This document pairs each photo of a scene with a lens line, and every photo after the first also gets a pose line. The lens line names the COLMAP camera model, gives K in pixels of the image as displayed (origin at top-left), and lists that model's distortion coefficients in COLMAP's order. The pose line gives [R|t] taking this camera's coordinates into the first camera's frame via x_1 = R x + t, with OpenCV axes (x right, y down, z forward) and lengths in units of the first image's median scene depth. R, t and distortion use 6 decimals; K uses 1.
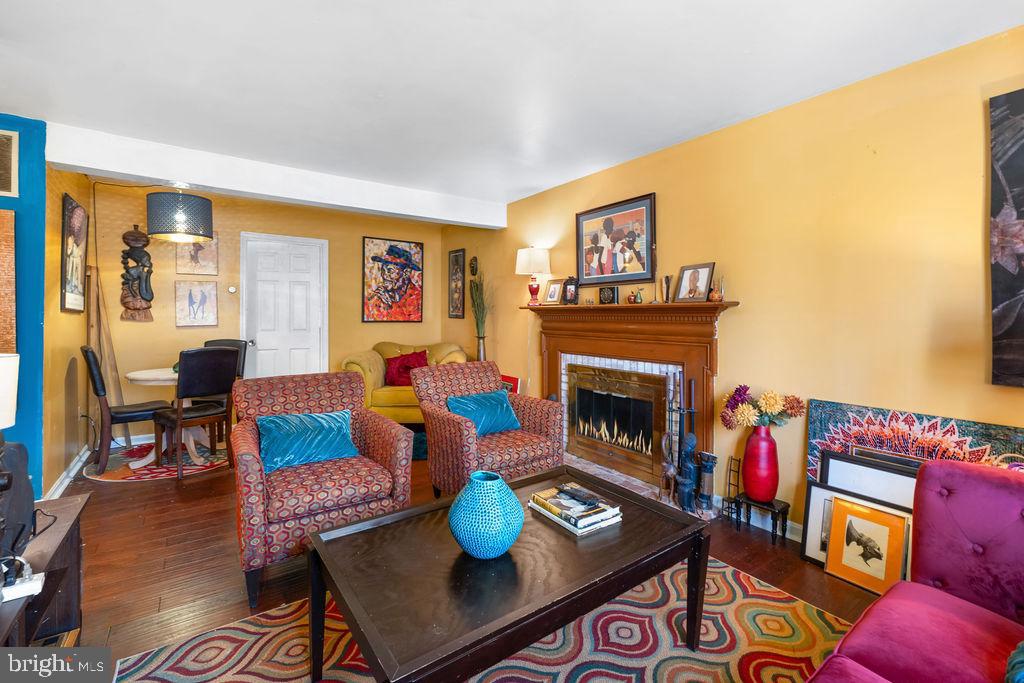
lens RADIAL K [[441.1, 0, 511.4], [0, 441.1, 303.1], [0, 0, 1]] dist [-0.009507, -0.000232]
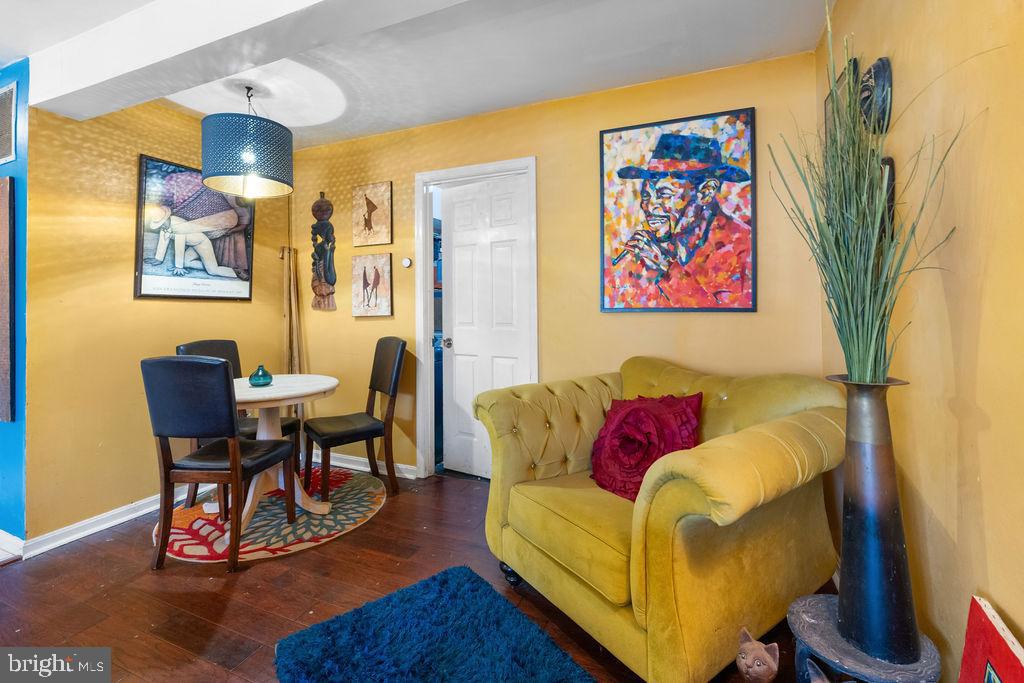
lens RADIAL K [[441.1, 0, 511.4], [0, 441.1, 303.1], [0, 0, 1]] dist [-0.009507, -0.000232]
pose [[0.514948, -0.010894, -0.857152, 0.020519], [0.038314, 0.999212, 0.010318, 0.025309], [0.856365, -0.038154, 0.514960, 0.653186]]
